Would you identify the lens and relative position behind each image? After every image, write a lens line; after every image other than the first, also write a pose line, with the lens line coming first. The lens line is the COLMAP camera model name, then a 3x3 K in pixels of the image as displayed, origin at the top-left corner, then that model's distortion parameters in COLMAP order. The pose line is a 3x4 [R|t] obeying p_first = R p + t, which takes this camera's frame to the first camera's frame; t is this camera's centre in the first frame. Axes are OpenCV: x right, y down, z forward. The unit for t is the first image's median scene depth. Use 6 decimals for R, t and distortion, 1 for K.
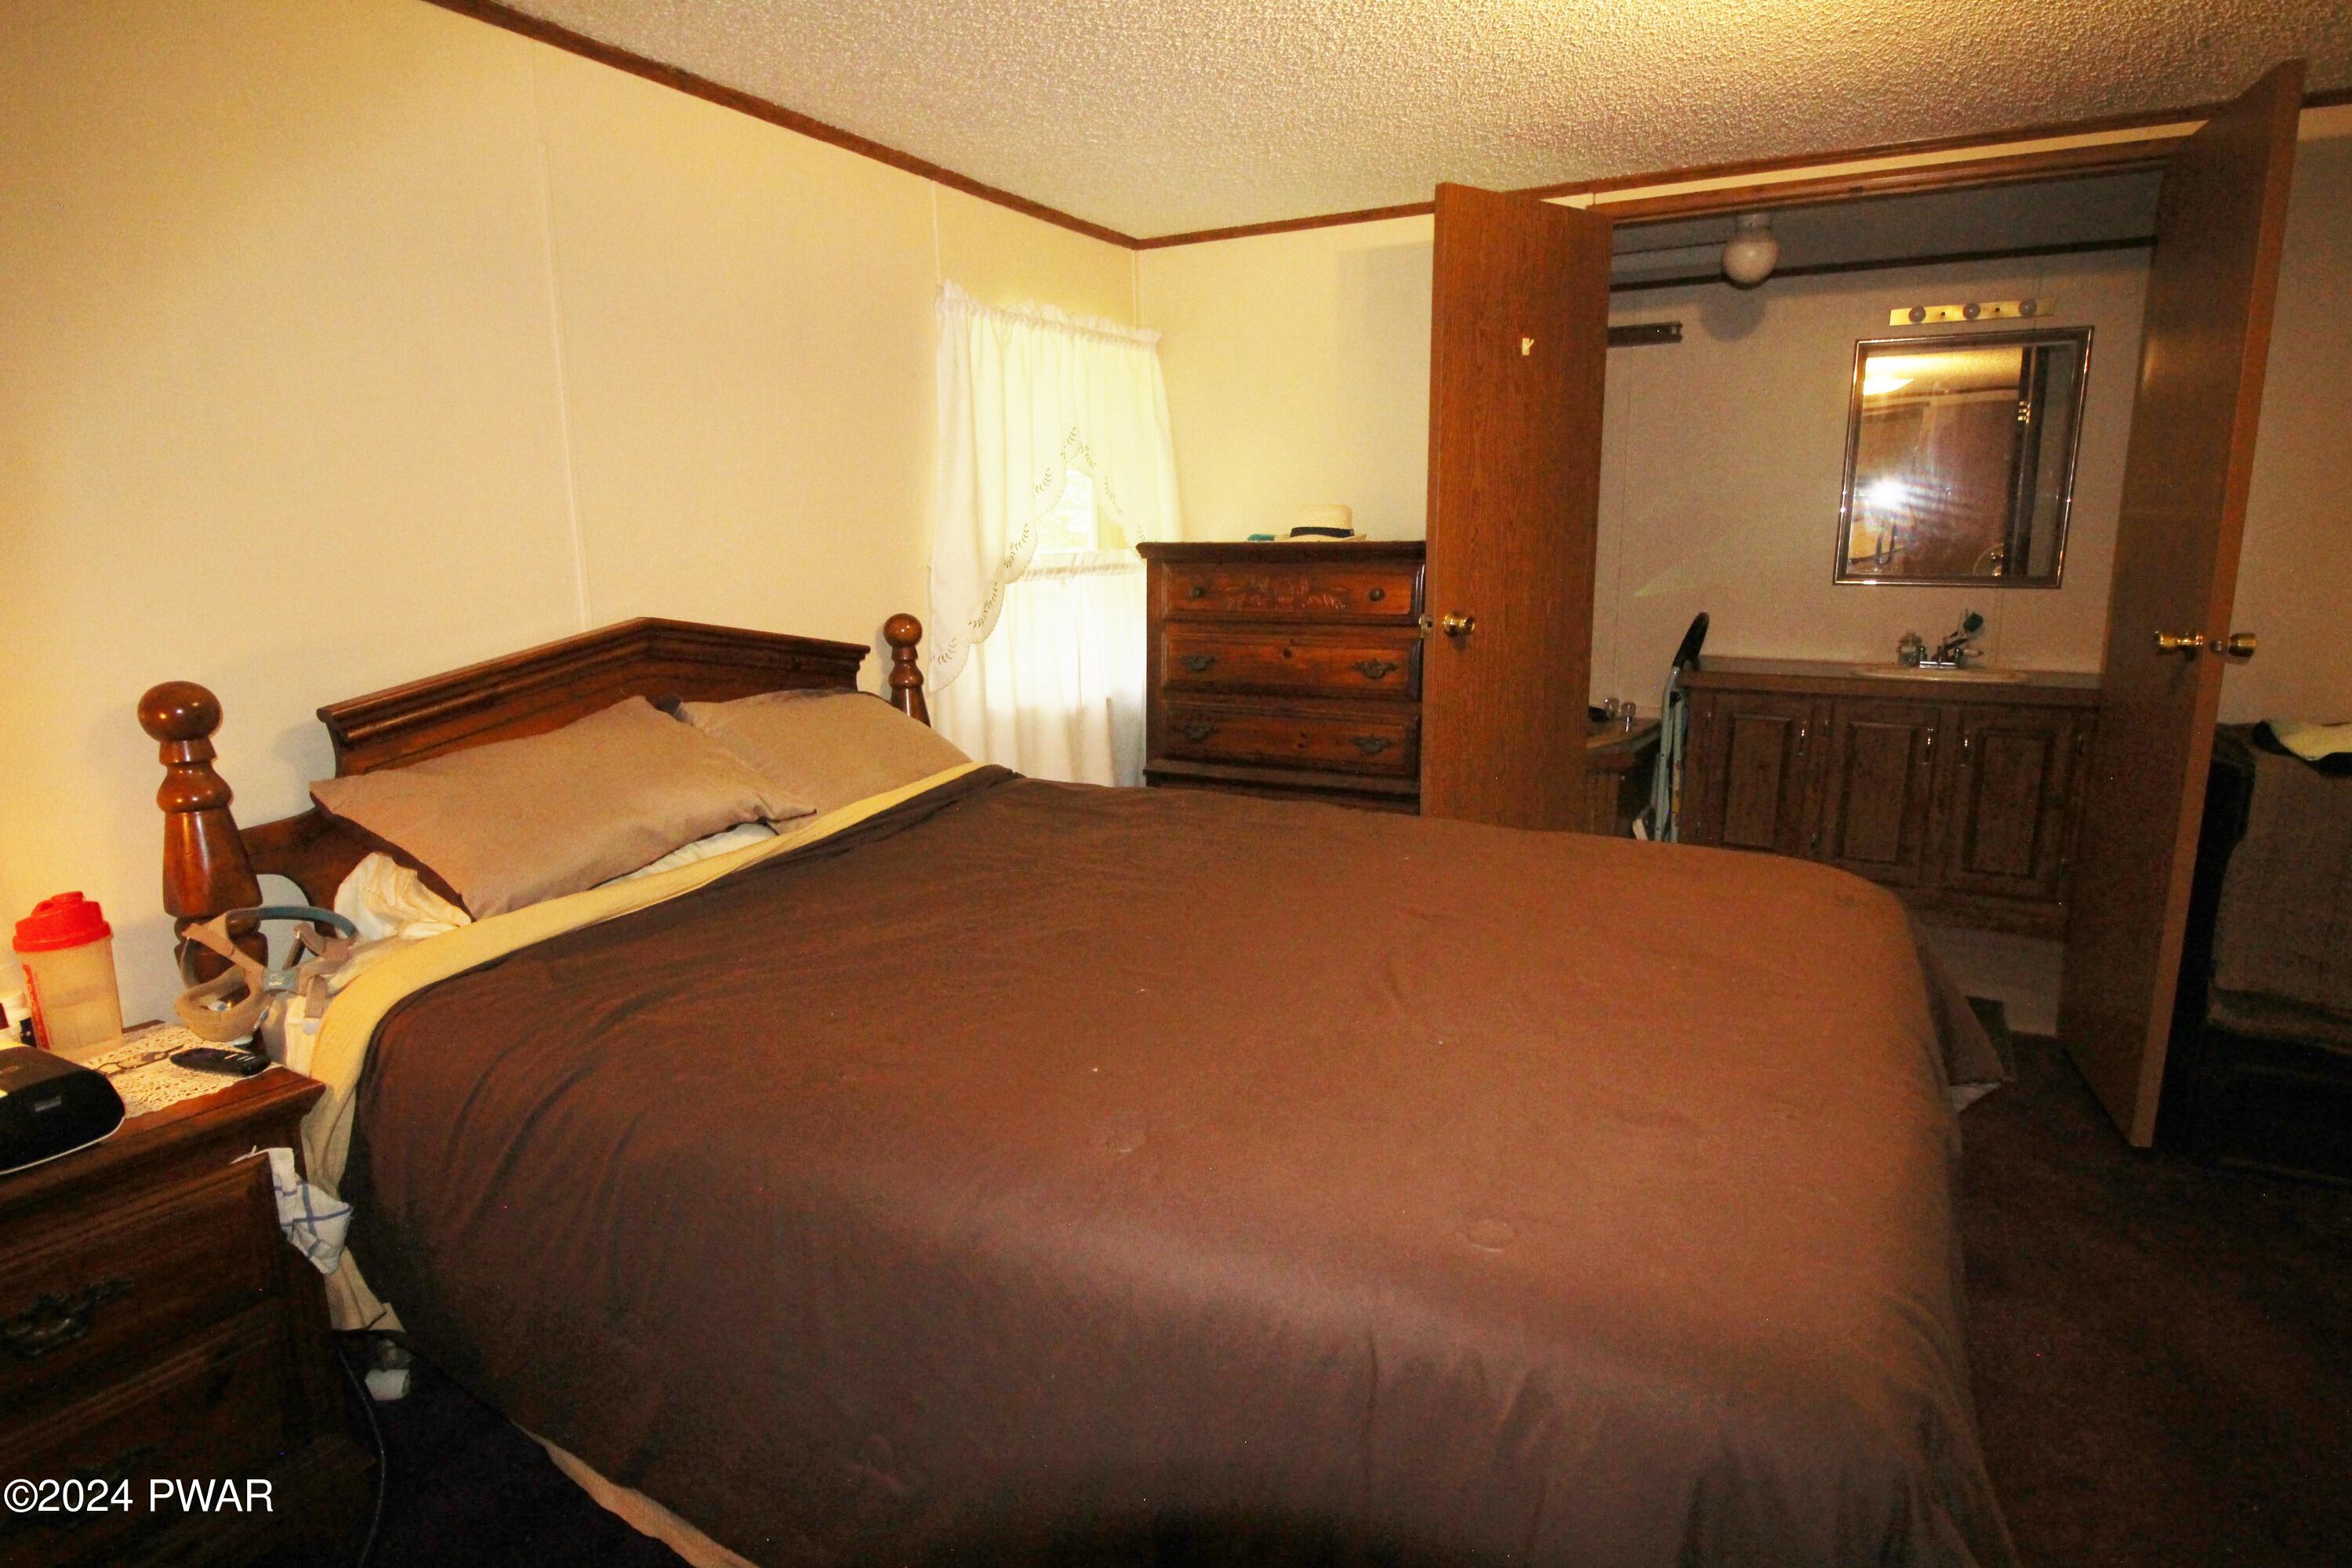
lens RADIAL K [[1277.1, 0, 1176.0], [0, 1277.1, 784.0], [0, 0, 1]] dist [0.008910, -0.013464]
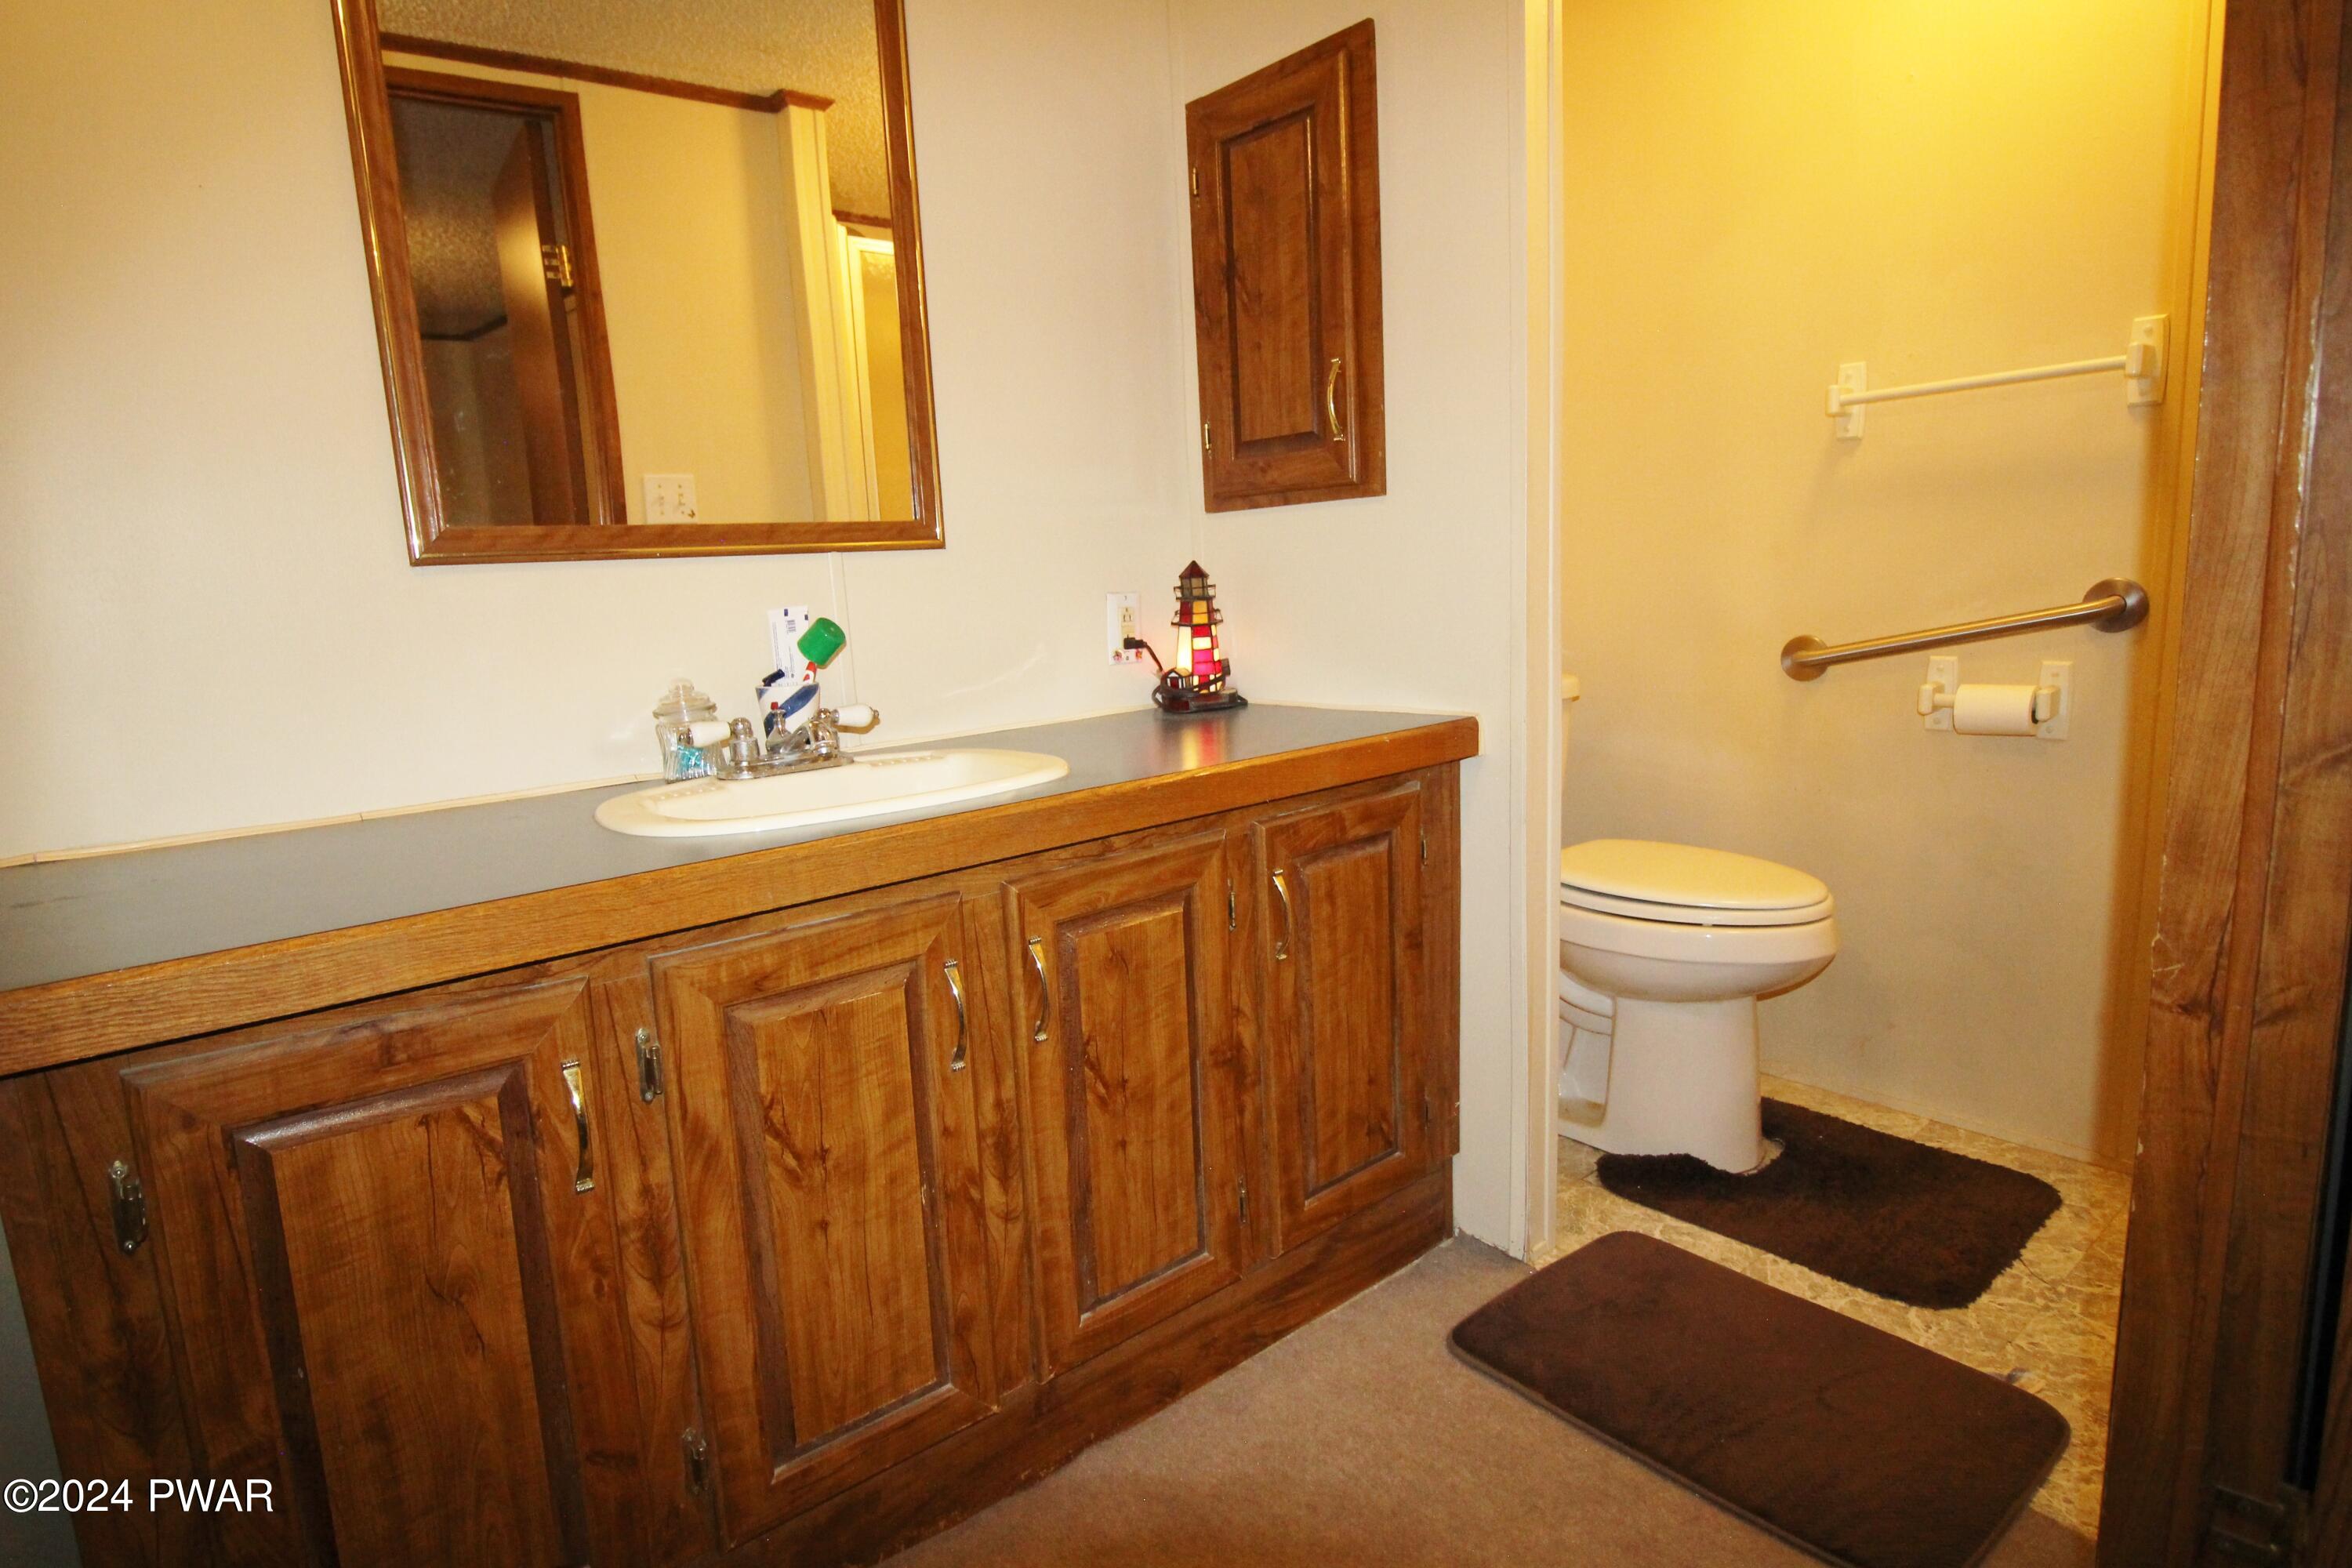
lens RADIAL K [[1277.1, 0, 1176.0], [0, 1277.1, 784.0], [0, 0, 1]] dist [0.008910, -0.013464]
pose [[0.394805, -0.161588, 0.904443, 0.466157], [0.227056, 0.971038, 0.074372, -0.136618], [-0.890266, 0.175997, 0.420061, 1.138933]]
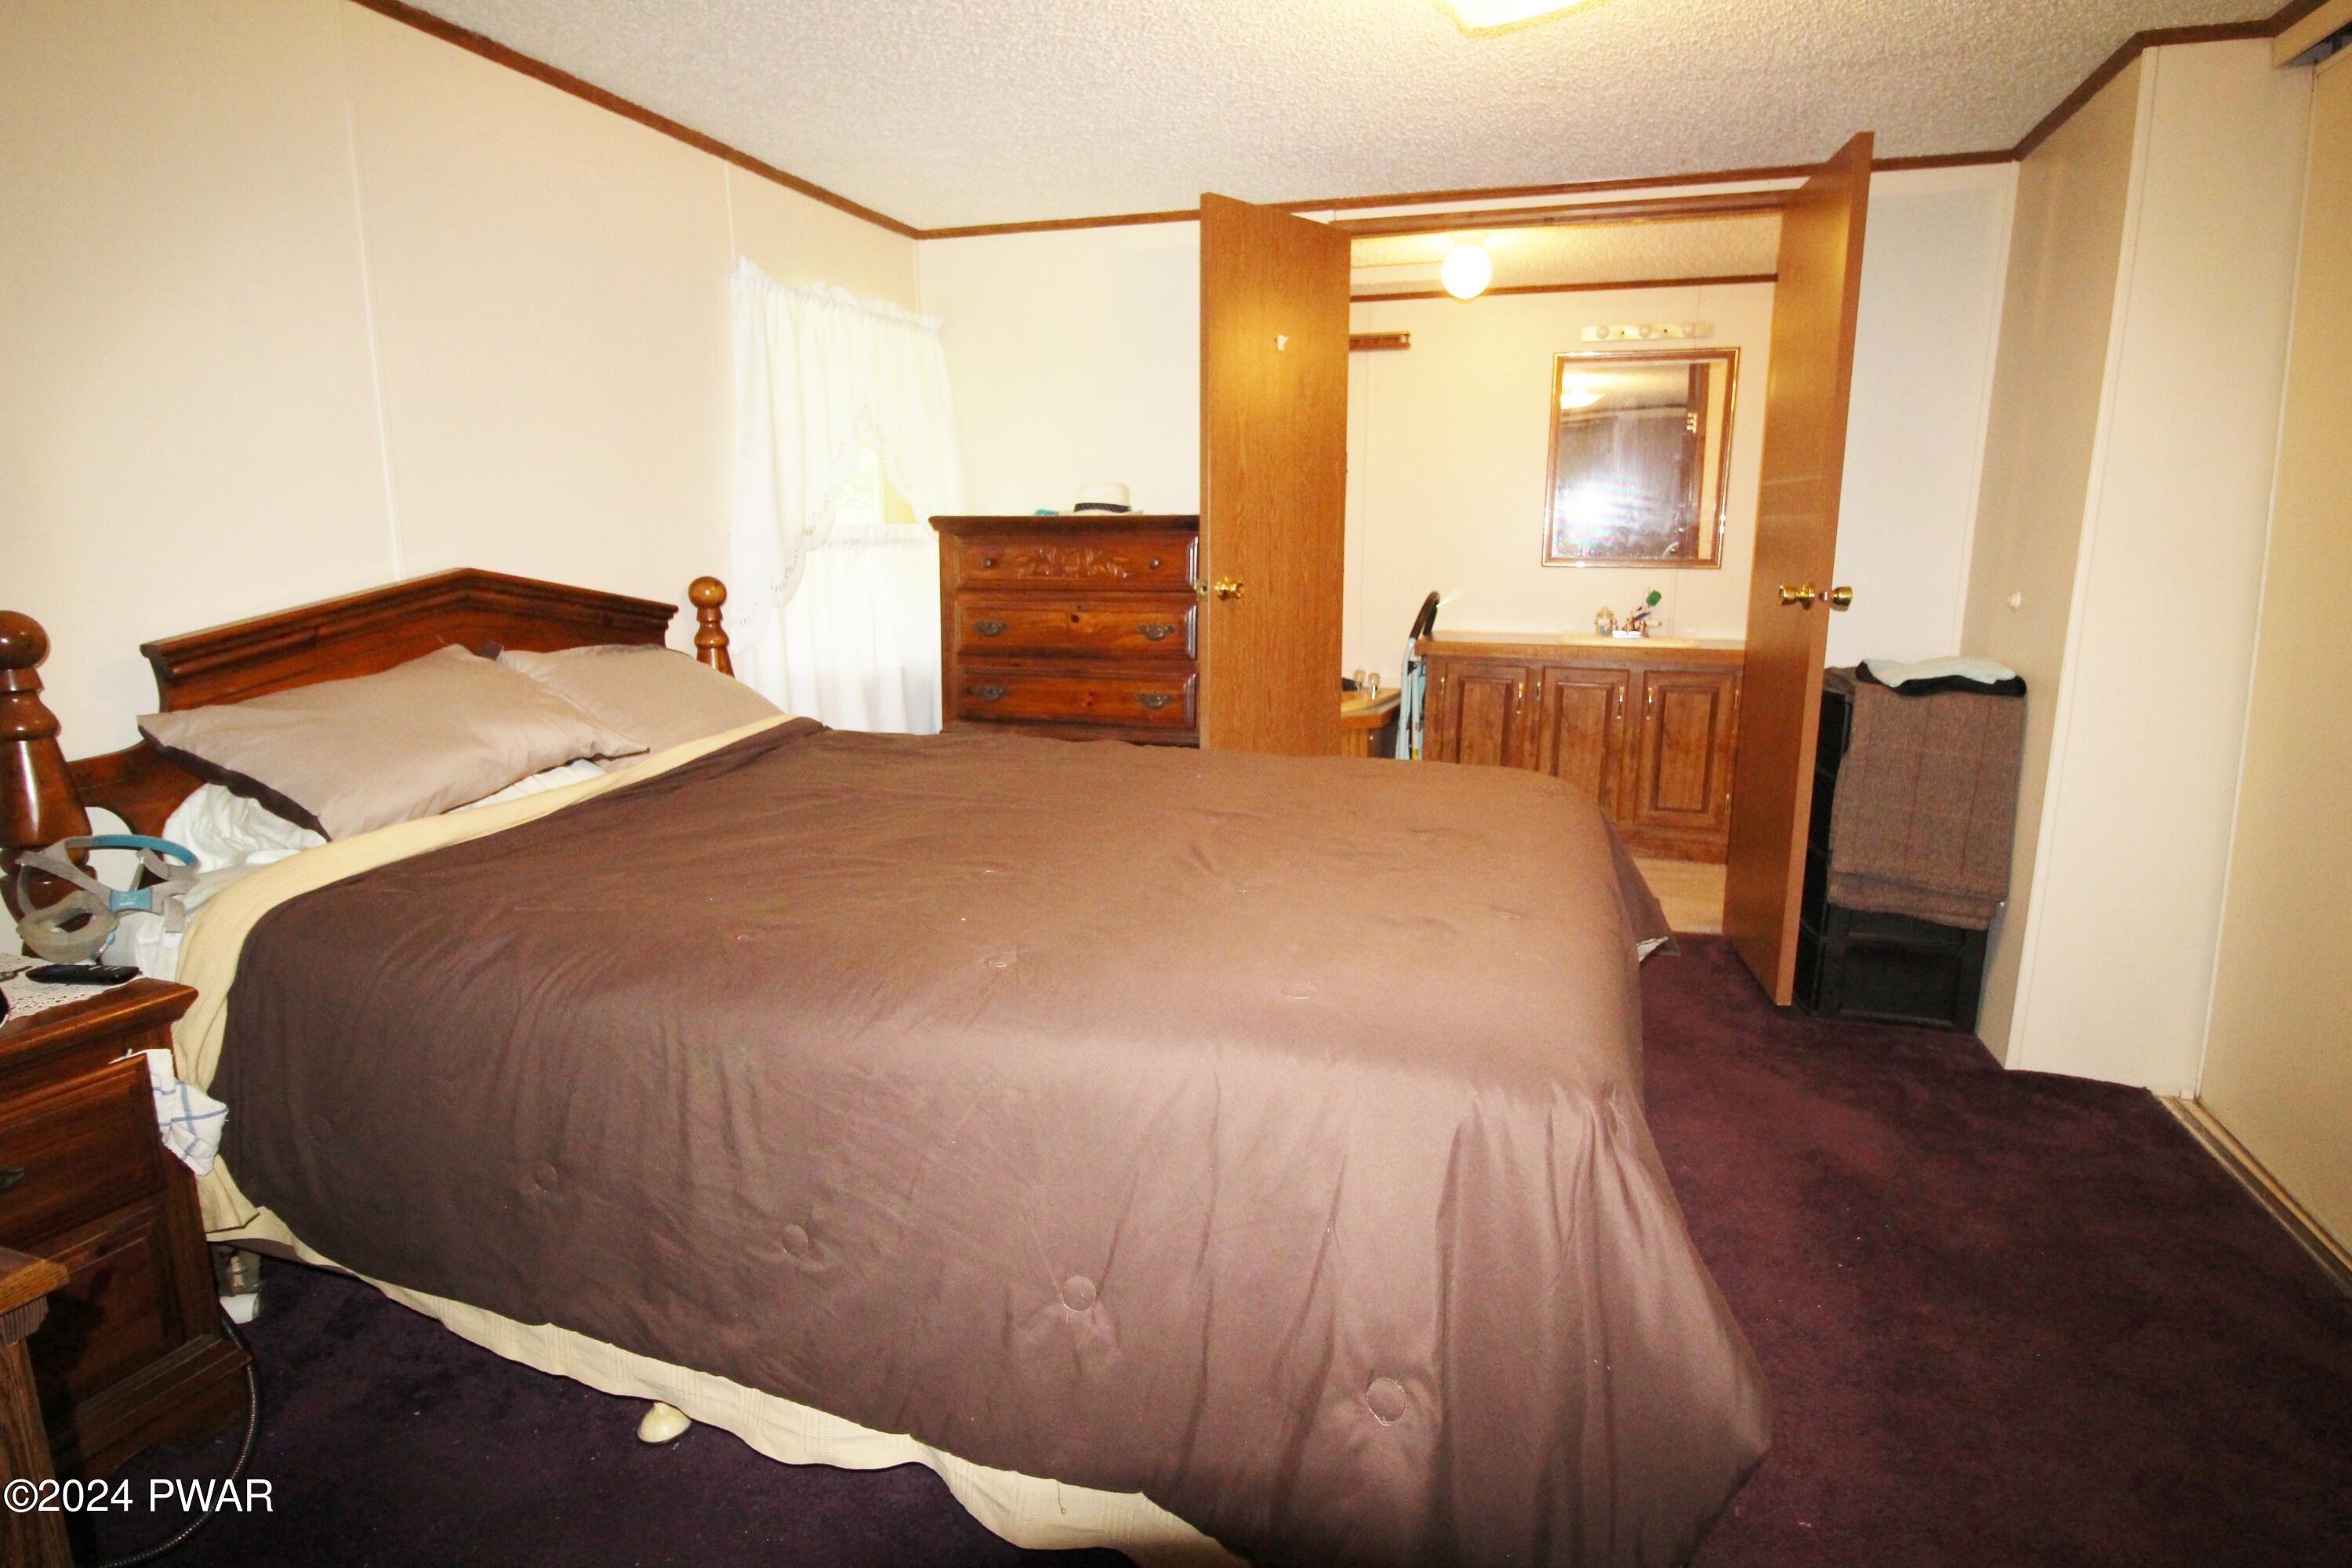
lens RADIAL K [[1277.1, 0, 1176.0], [0, 1277.1, 784.0], [0, 0, 1]] dist [0.008910, -0.013464]
pose [[0.981877, -0.025435, 0.187806, -0.043684], [0.026266, 0.999653, -0.001939, 0.051857], [-0.187692, 0.006837, 0.982204, -0.096832]]
